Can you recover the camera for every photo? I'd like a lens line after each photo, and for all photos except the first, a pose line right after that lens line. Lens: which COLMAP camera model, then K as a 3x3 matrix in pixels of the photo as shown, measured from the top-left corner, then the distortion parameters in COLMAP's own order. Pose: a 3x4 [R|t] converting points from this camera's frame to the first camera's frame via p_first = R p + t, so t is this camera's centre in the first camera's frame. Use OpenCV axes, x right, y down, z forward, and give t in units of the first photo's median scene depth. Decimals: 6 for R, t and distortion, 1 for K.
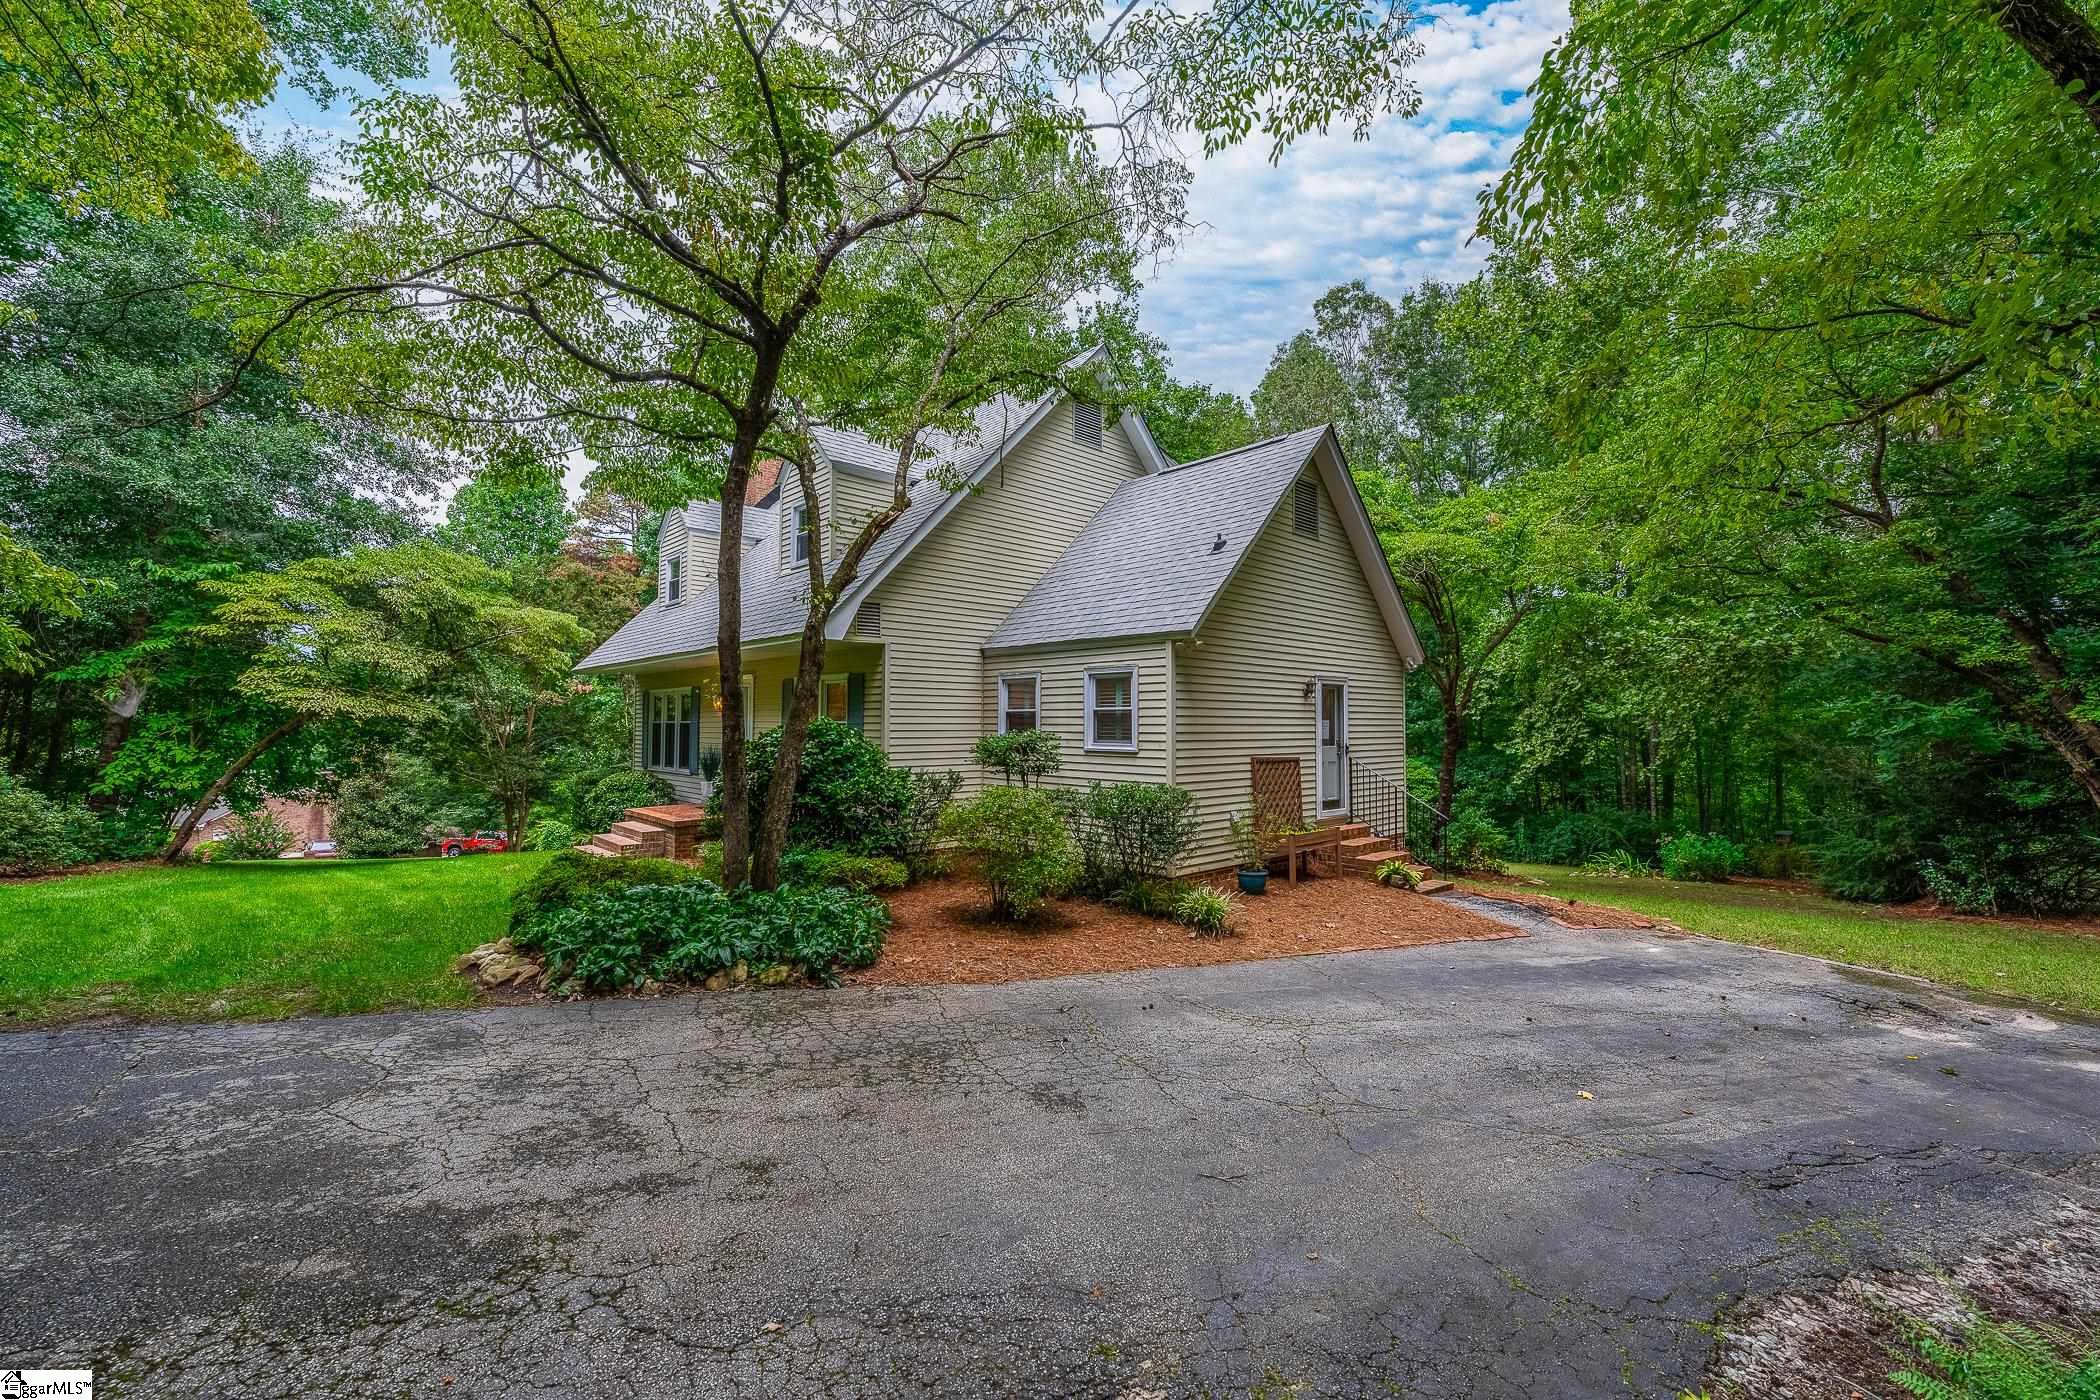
lens RADIAL K [[838.8, 0, 1032.4], [0, 838.8, 711.0], [0, 0, 1]] dist [-0.002846, 0.000625]
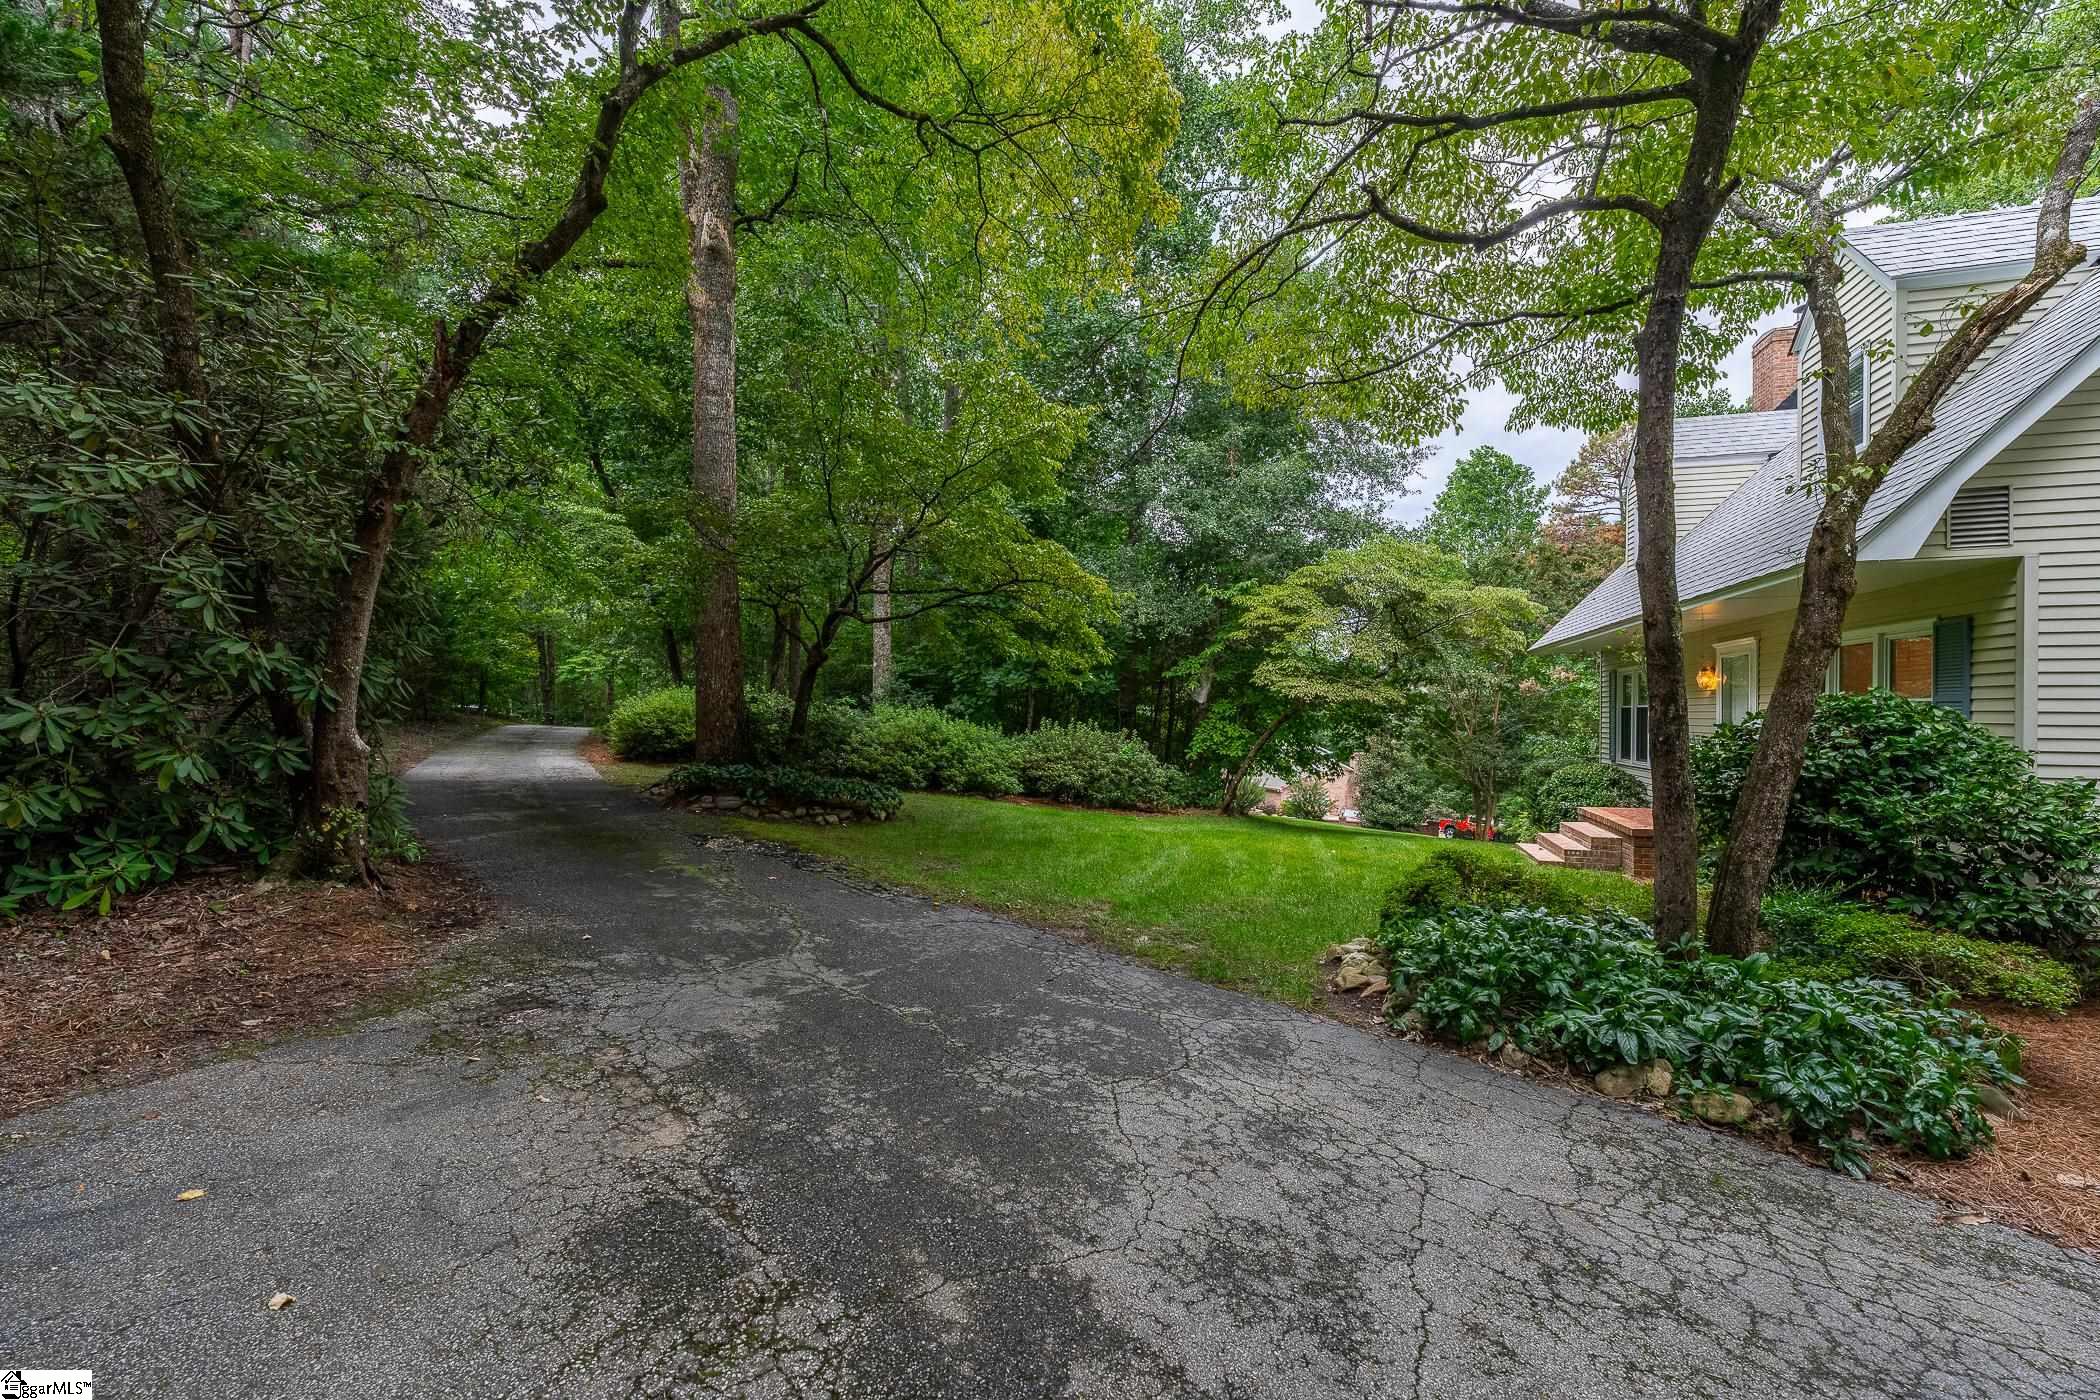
lens RADIAL K [[838.8, 0, 1061.7], [0, 838.8, 707.7], [0, 0, 1]] dist [-0.002846, 0.000625]
pose [[0.500539, -0.002508, -0.865710, -0.021531], [0.007832, 0.999968, 0.001631, 0.021982], [0.865678, -0.007597, 0.500543, 0.249565]]
